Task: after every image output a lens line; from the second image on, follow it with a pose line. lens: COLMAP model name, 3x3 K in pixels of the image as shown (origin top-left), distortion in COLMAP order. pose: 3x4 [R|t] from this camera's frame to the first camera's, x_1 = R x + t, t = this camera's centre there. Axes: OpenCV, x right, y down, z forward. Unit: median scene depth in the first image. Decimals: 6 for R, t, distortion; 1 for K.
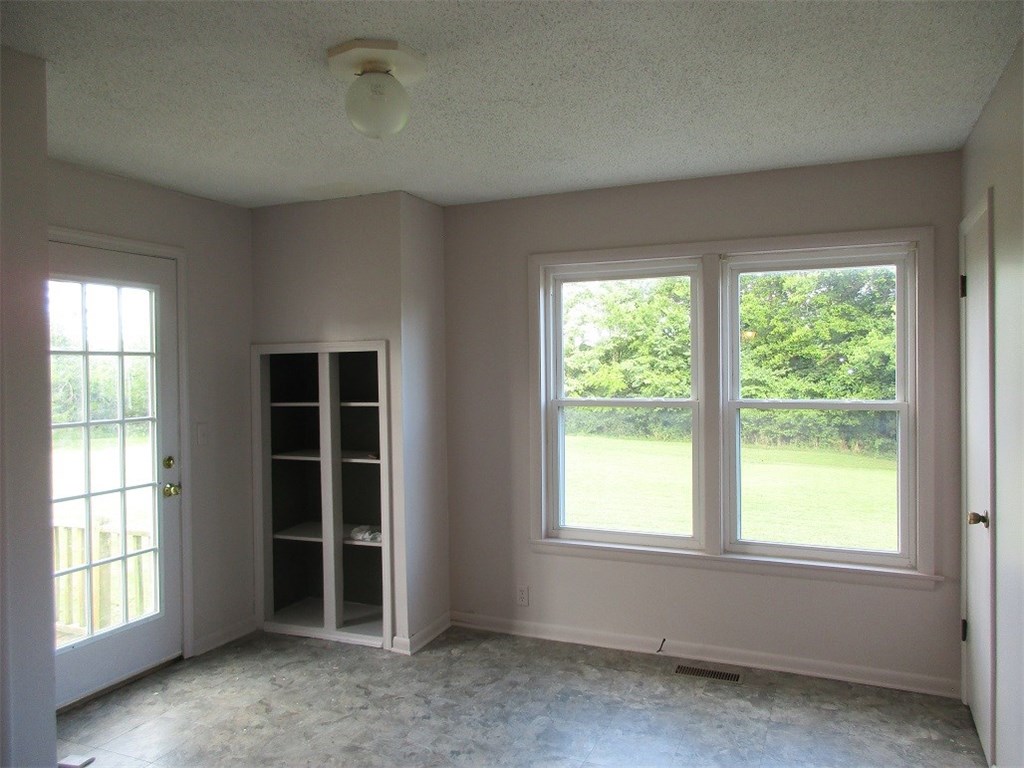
lens RADIAL K [[760.6, 0, 512.8], [0, 760.6, 378.8], [0, 0, 1]] dist [-0.018512, 0.007507]
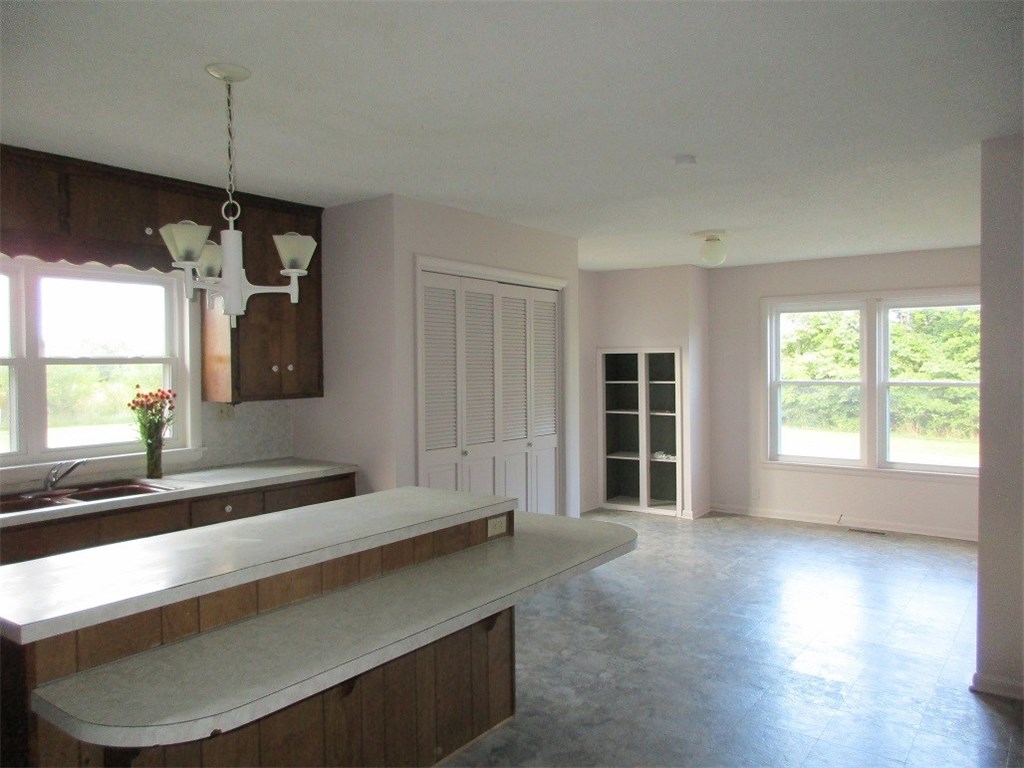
lens RADIAL K [[760.6, 0, 512.8], [0, 760.6, 378.8], [0, 0, 1]] dist [-0.018512, 0.007507]
pose [[0.975377, 0.006756, -0.220440, -0.146872], [-0.004356, 0.999926, 0.011374, 0.005980], [0.220501, -0.010134, 0.975334, -0.811676]]
